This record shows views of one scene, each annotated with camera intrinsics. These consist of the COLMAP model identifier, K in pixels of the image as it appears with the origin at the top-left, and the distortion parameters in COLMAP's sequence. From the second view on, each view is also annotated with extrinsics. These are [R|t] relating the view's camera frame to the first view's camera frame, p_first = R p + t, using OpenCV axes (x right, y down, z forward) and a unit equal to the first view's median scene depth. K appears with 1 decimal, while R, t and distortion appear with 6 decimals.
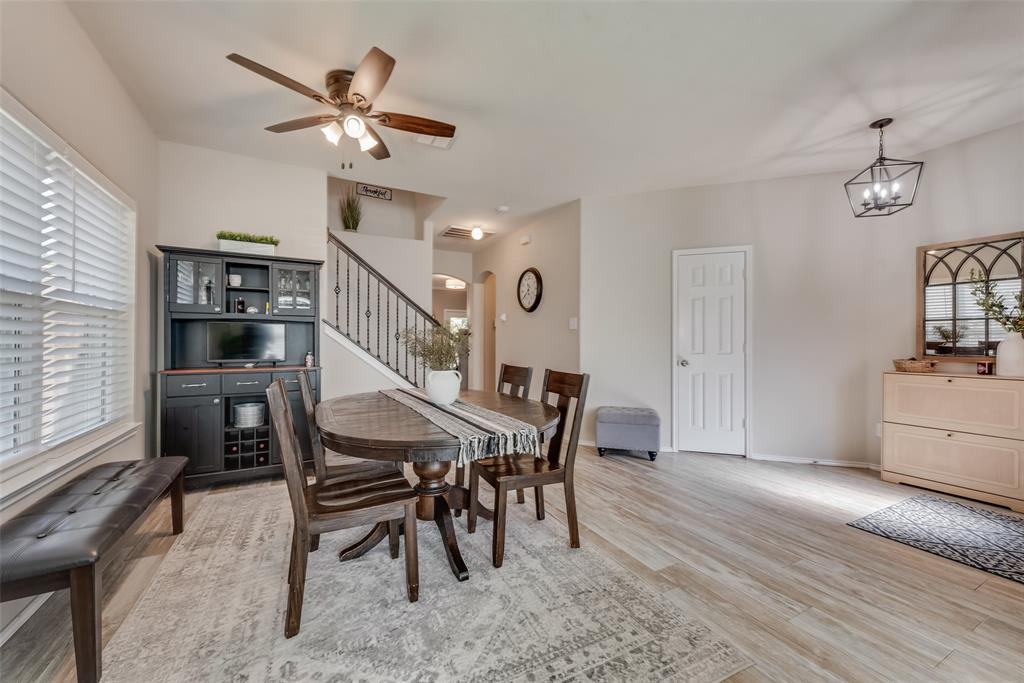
lens RADIAL K [[403.5, 0, 508.8], [0, 403.5, 342.7], [0, 0, 1]] dist [0.005736, -0.001042]
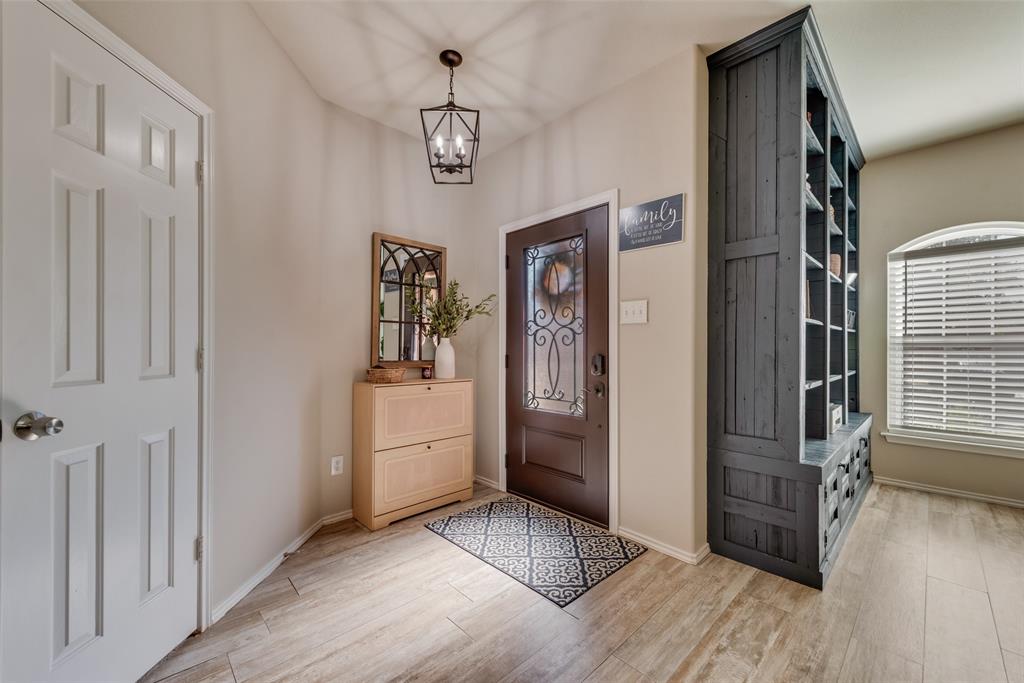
lens RADIAL K [[403.5, 0, 504.3], [0, 403.5, 346.1], [0, 0, 1]] dist [0.005736, -0.001042]
pose [[-0.264159, 0.000462, 0.964479, 0.181911], [-0.002449, 0.999996, -0.001150, -0.000805], [-0.964476, -0.002666, -0.264157, 1.240163]]
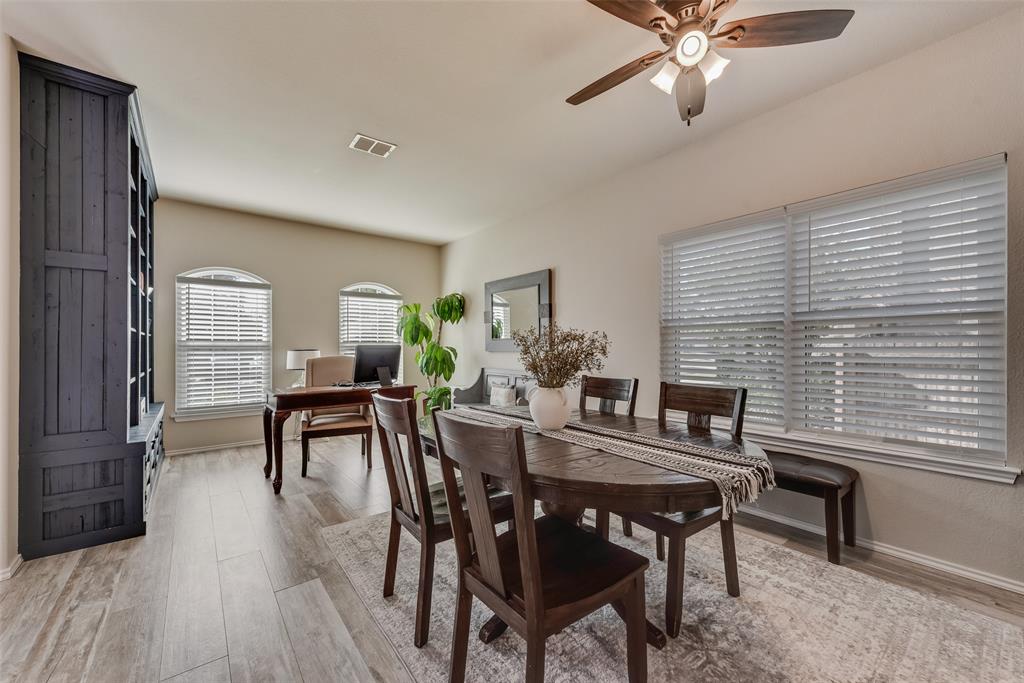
lens RADIAL K [[403.5, 0, 513.2], [0, 403.5, 347.7], [0, 0, 1]] dist [0.005736, -0.001042]
pose [[-0.982634, -0.002015, -0.185546, 0.055917], [-0.002415, 0.999995, 0.001928, -0.012114], [0.185541, 0.002343, -0.982634, 1.601391]]
